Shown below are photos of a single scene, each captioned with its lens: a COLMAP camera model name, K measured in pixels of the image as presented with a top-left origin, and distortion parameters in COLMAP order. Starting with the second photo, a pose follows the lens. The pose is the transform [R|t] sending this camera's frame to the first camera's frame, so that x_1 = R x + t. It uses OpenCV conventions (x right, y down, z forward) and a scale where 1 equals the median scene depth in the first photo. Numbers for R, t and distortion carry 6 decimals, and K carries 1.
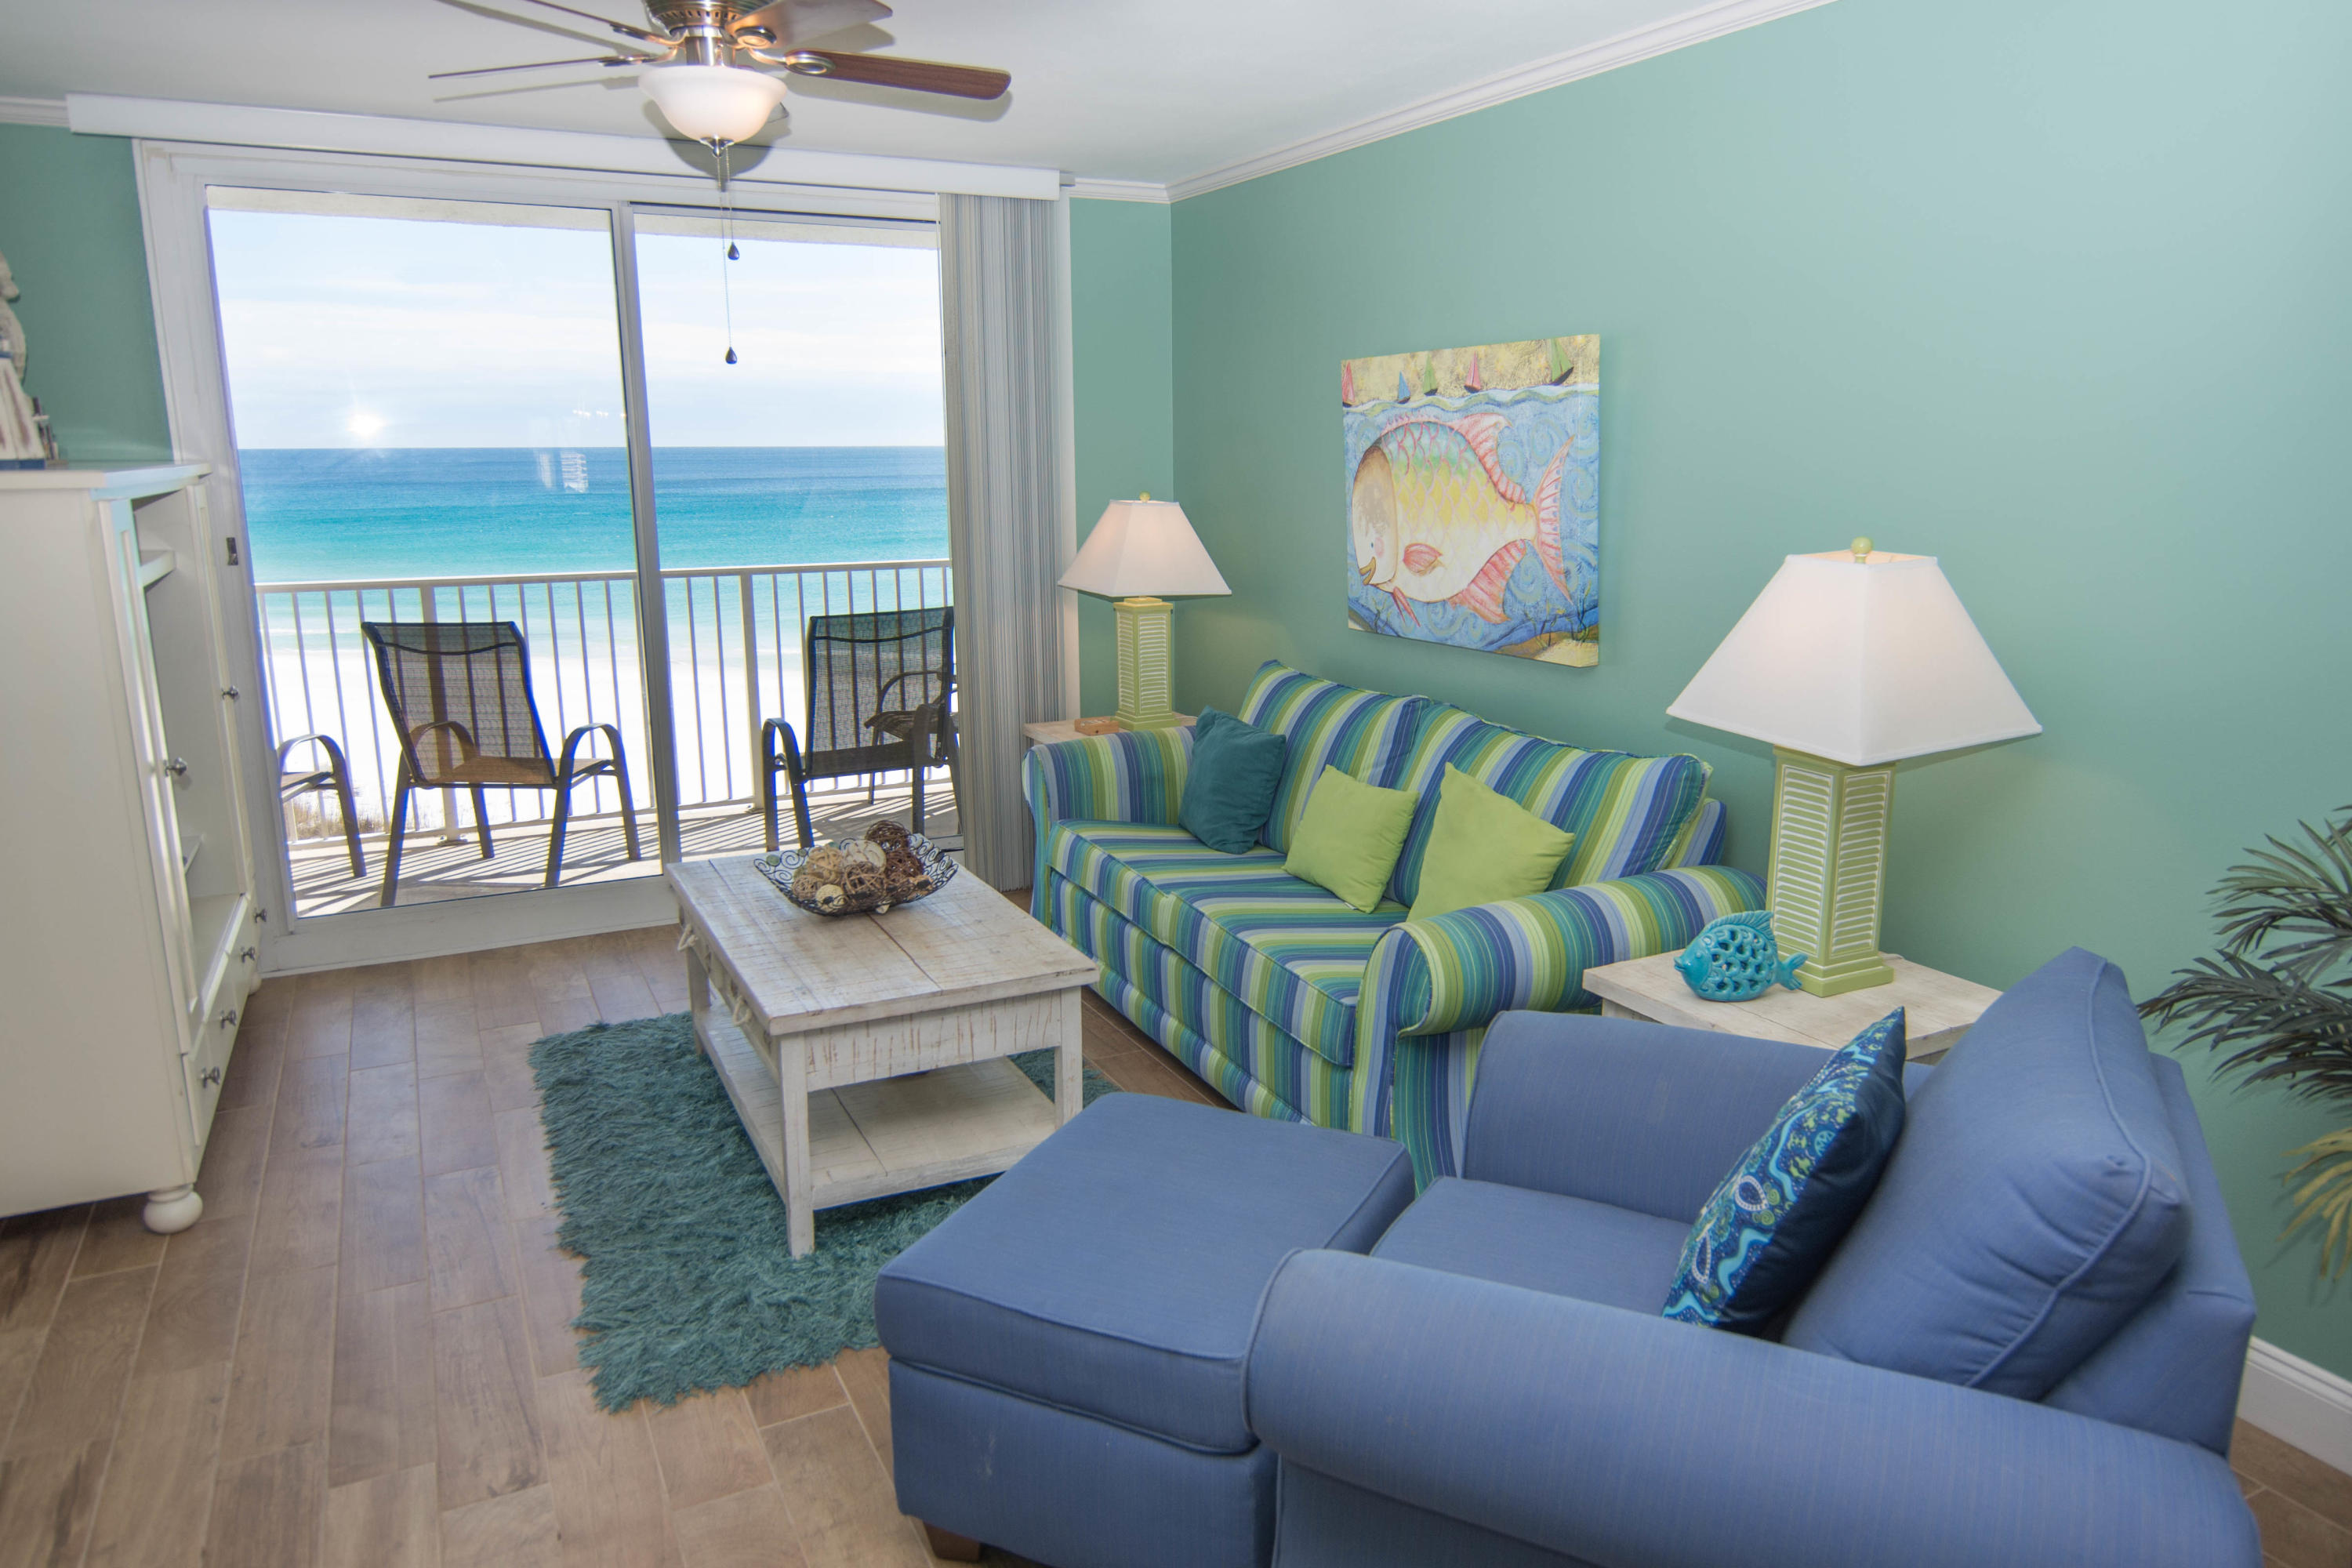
lens RADIAL K [[1552.6, 0, 1211.6], [0, 1552.6, 778.2], [0, 0, 1]] dist [0.005196, -0.021208]
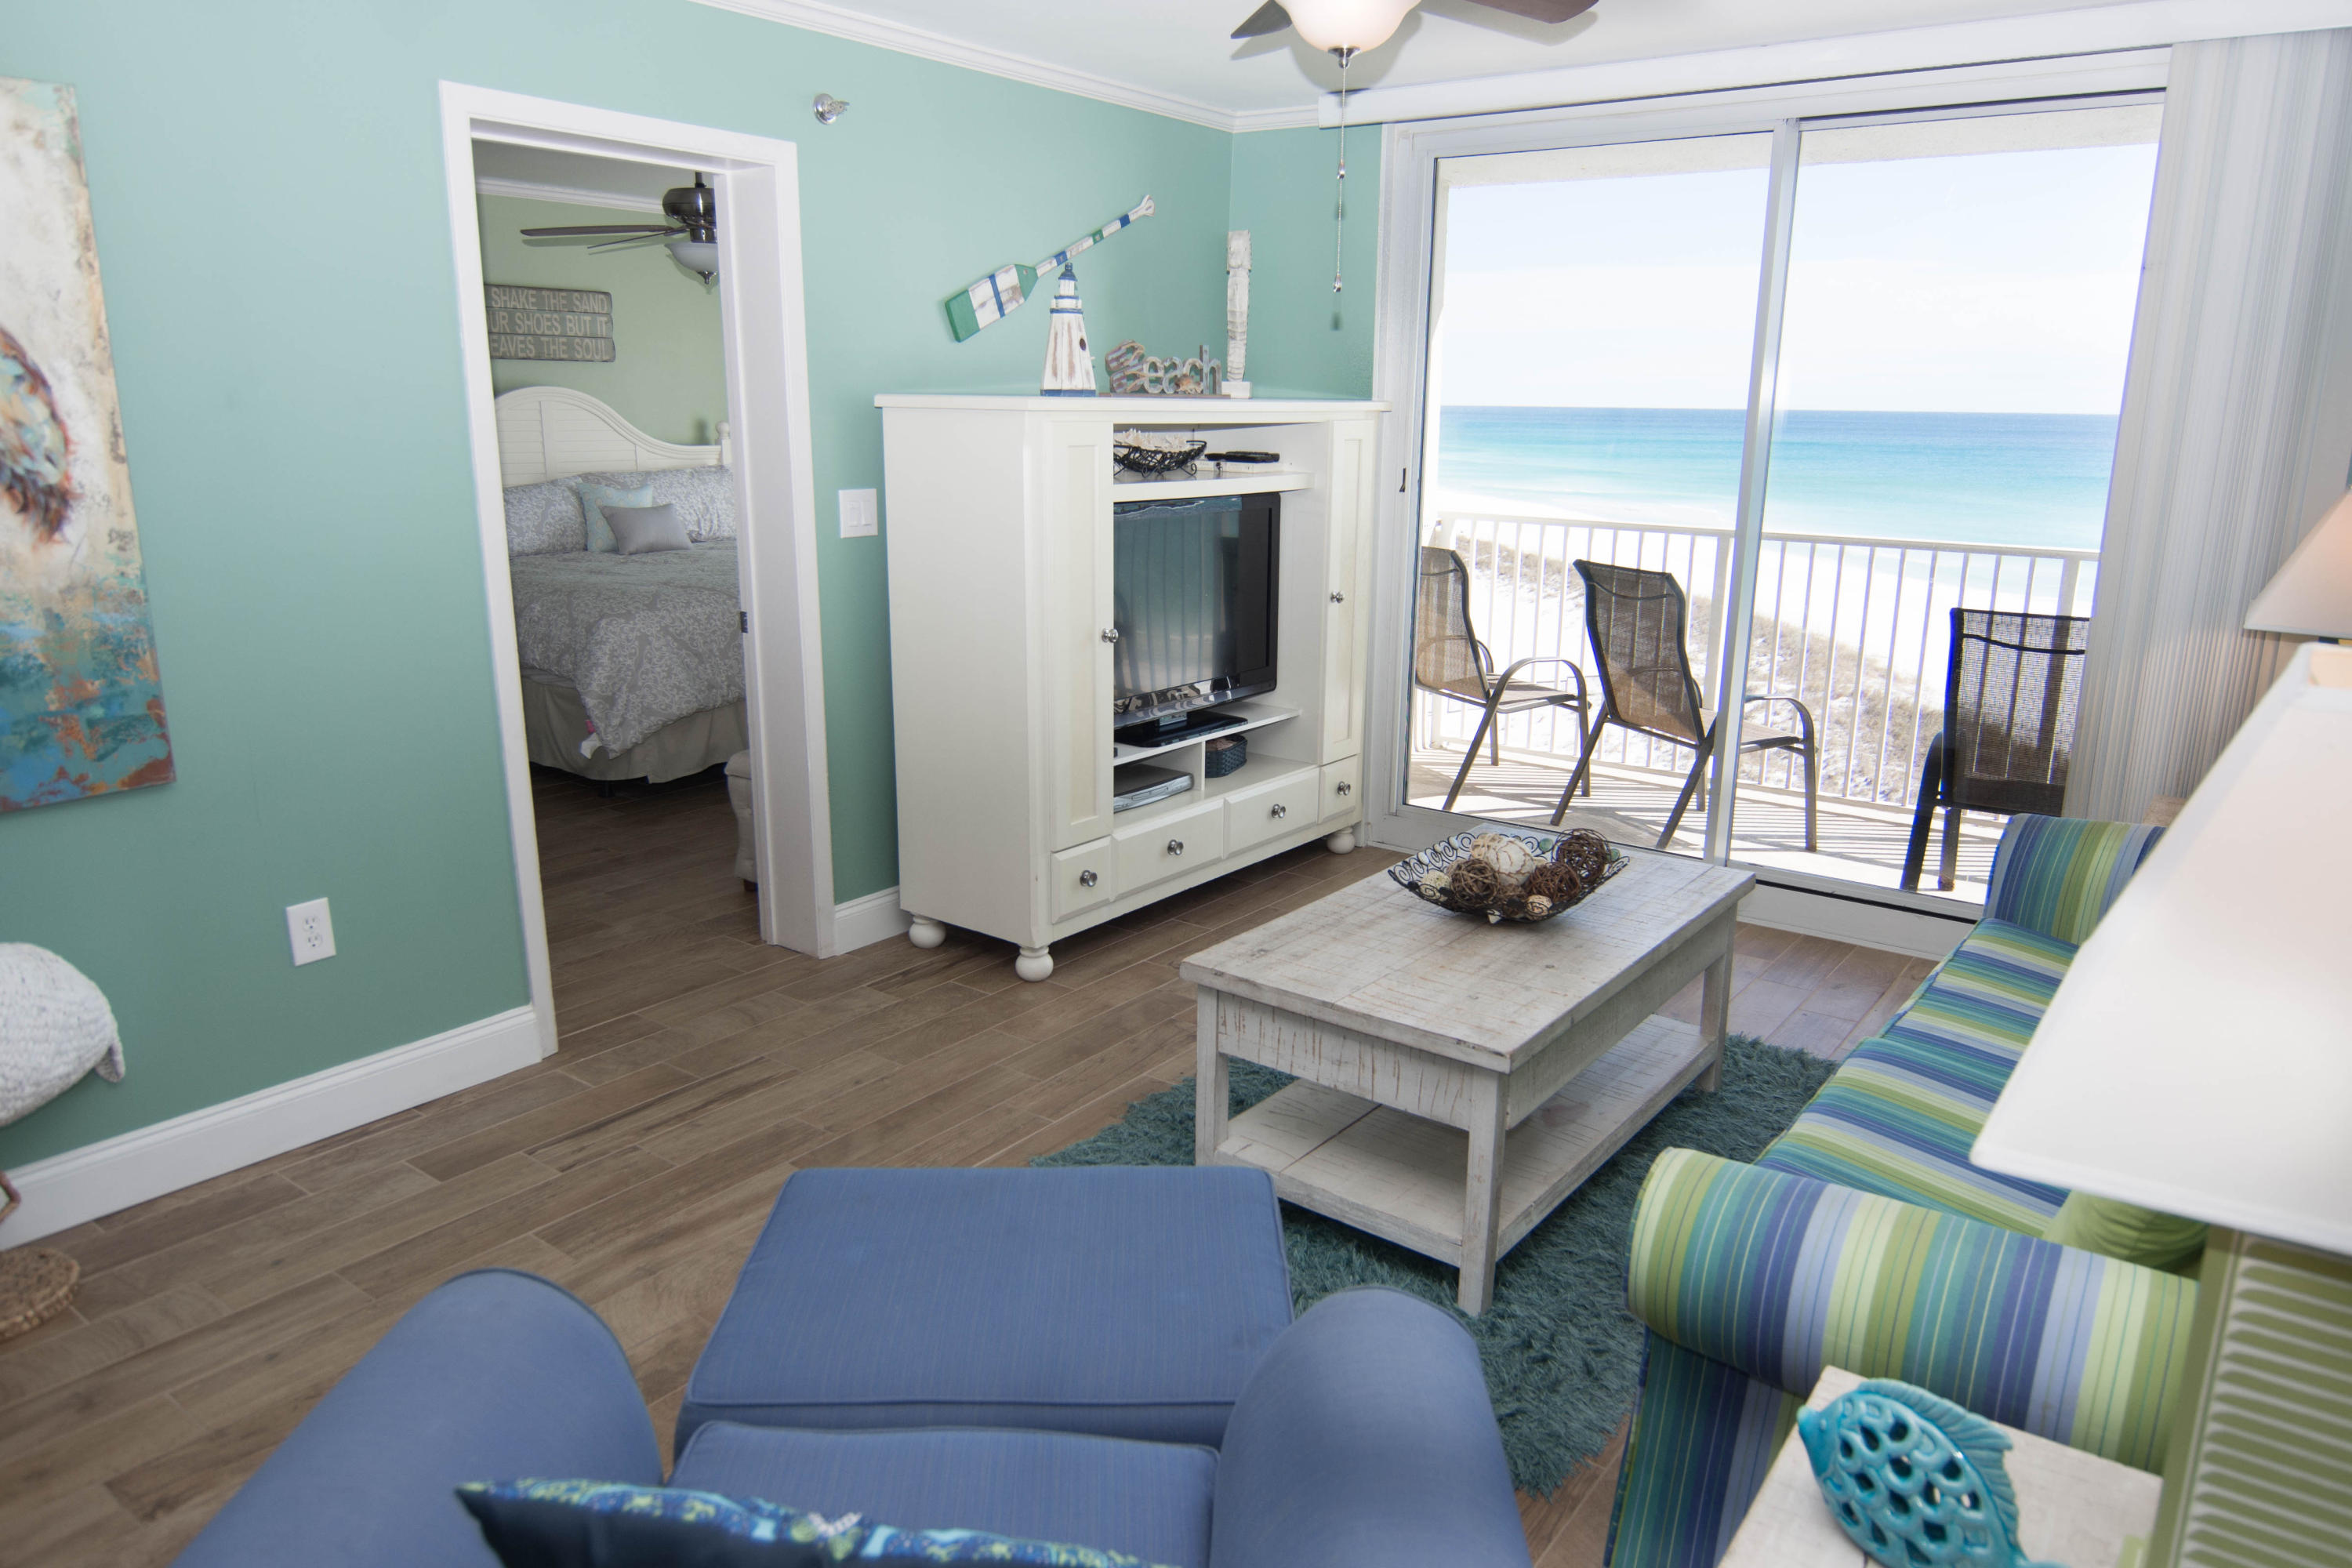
lens RADIAL K [[1552.6, 0, 1216.9], [0, 1552.6, 775.1], [0, 0, 1]] dist [0.005196, -0.021208]
pose [[0.446016, 0.218822, -0.867863, 0.389610], [-0.203563, 0.969041, 0.139717, -0.071425], [0.871569, 0.114349, 0.476752, 0.376587]]
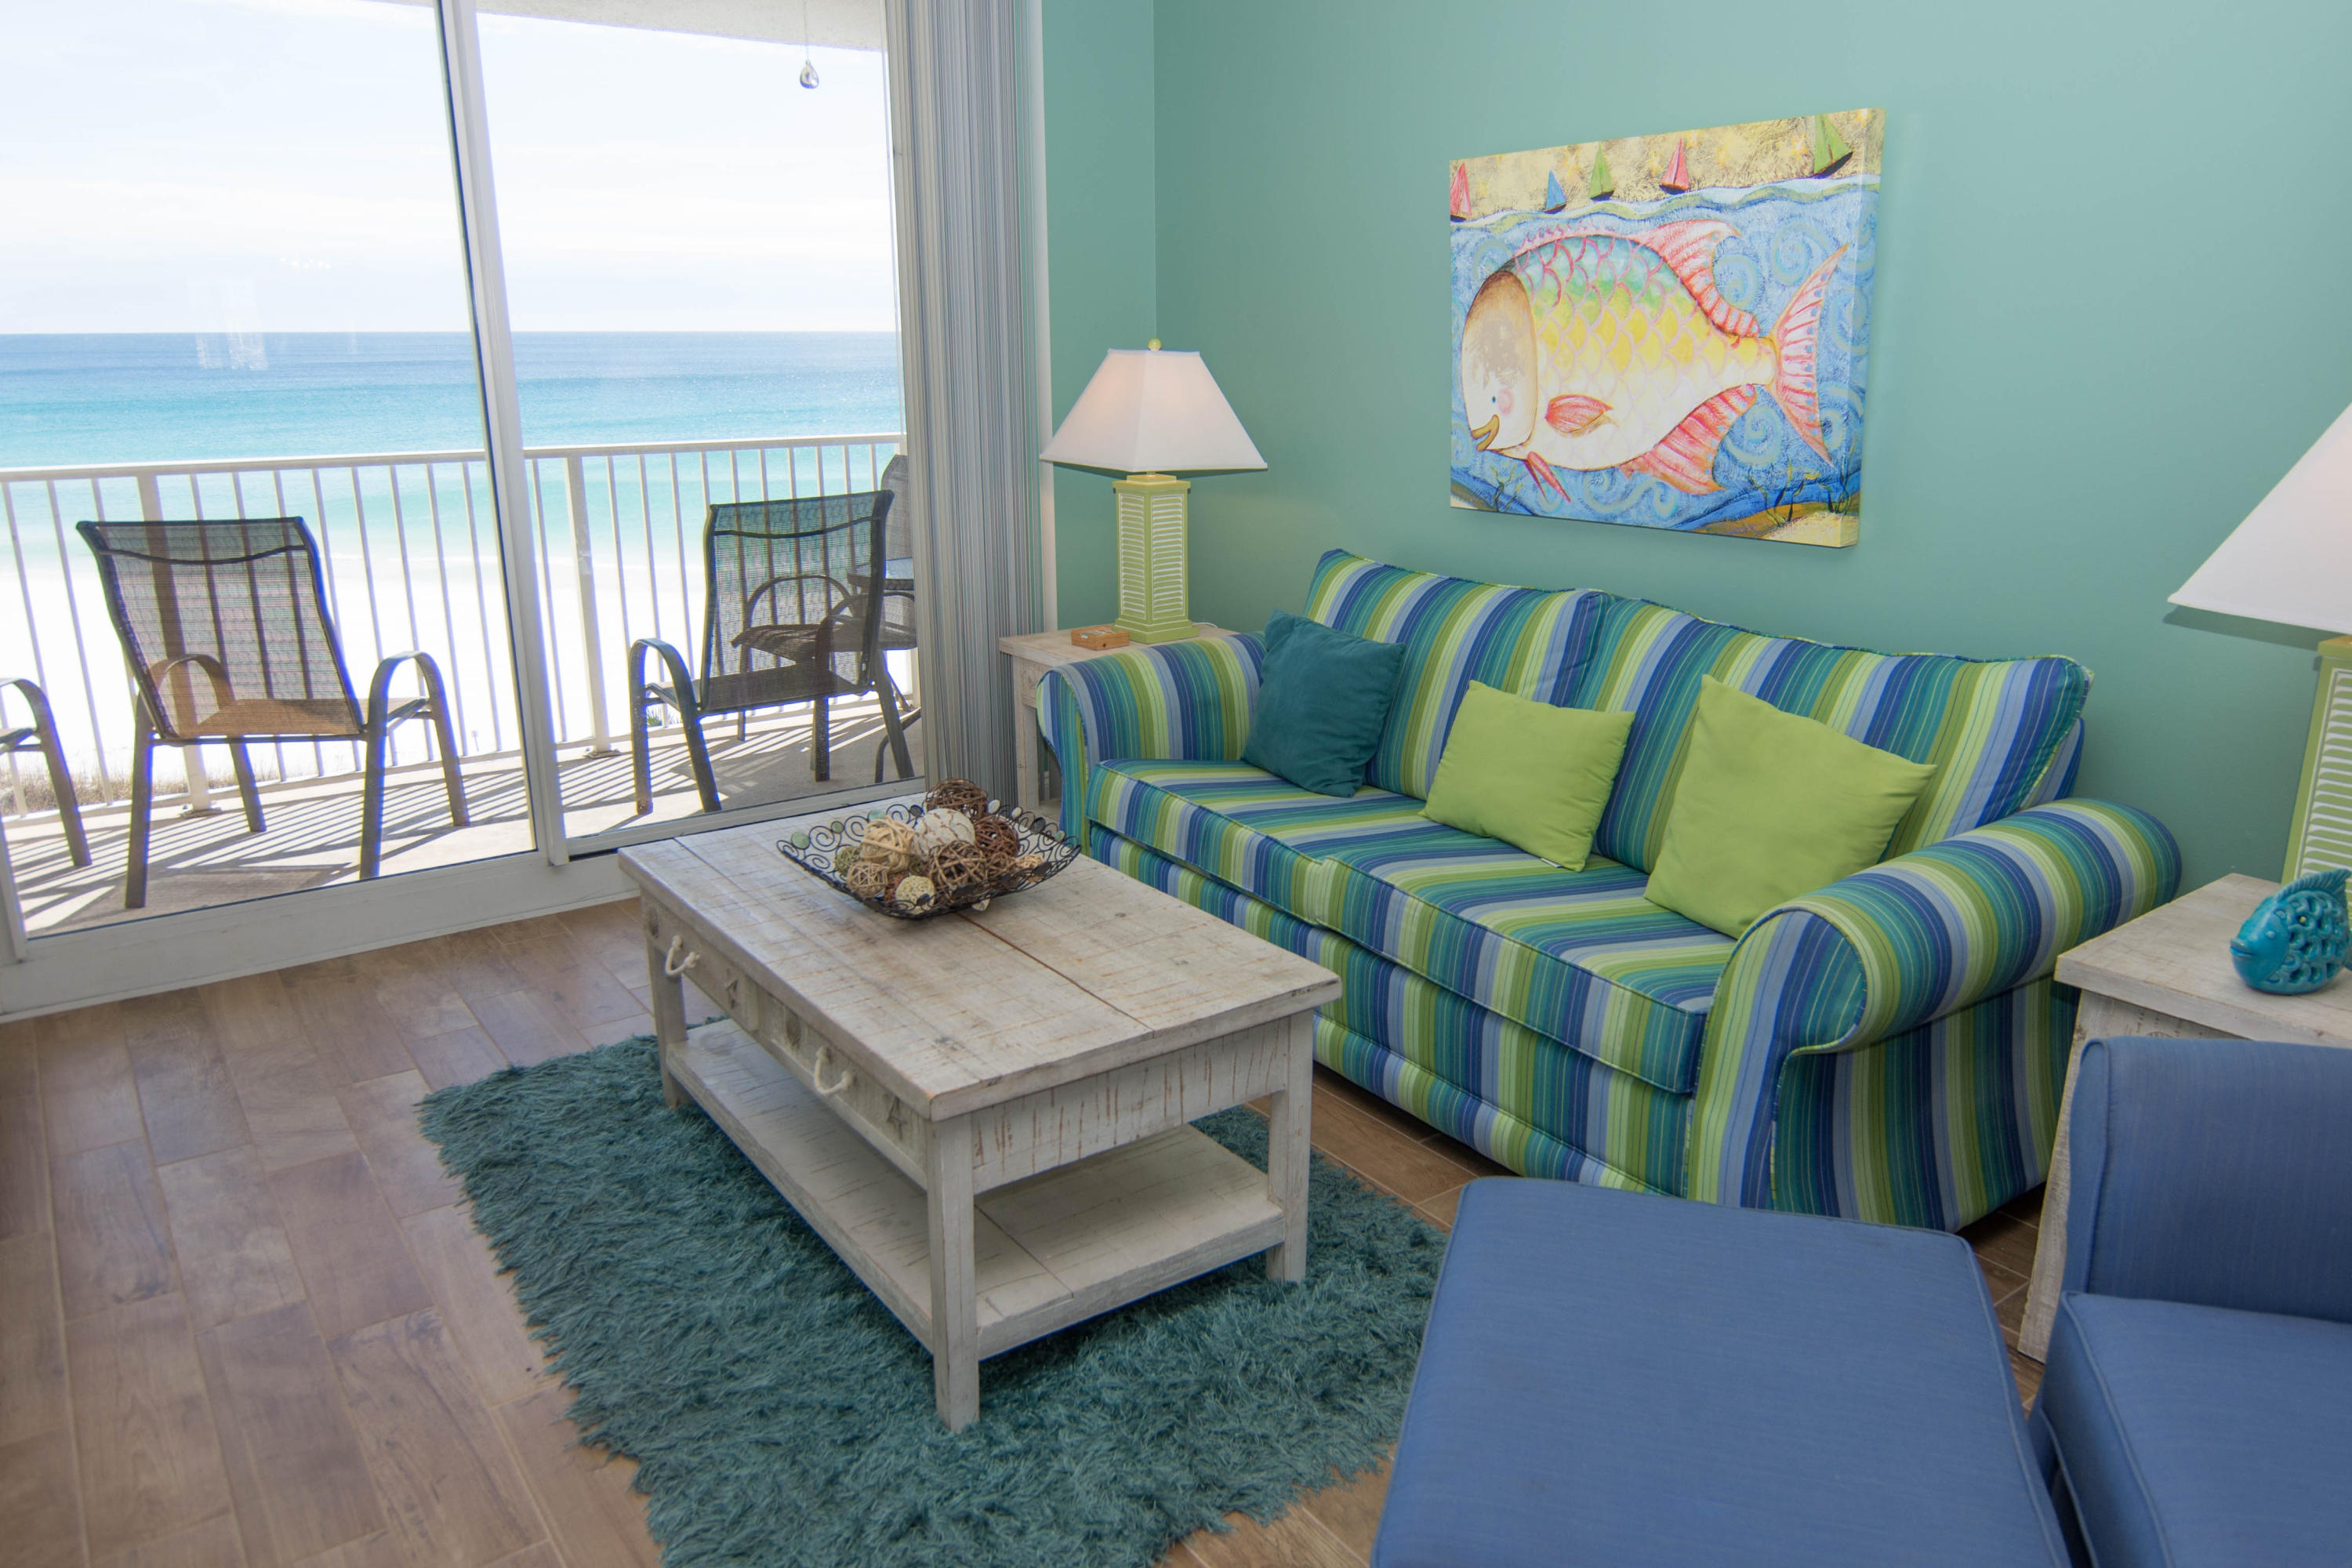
lens RADIAL K [[1621.1, 0, 1210.2], [0, 1621.1, 770.7], [0, 0, 1]] dist [0.003639, -0.017068]
pose [[0.987383, -0.039746, 0.153278, -0.187562], [0.031316, 0.997882, 0.057022, -0.014085], [-0.155220, -0.051502, 0.986536, 0.215002]]
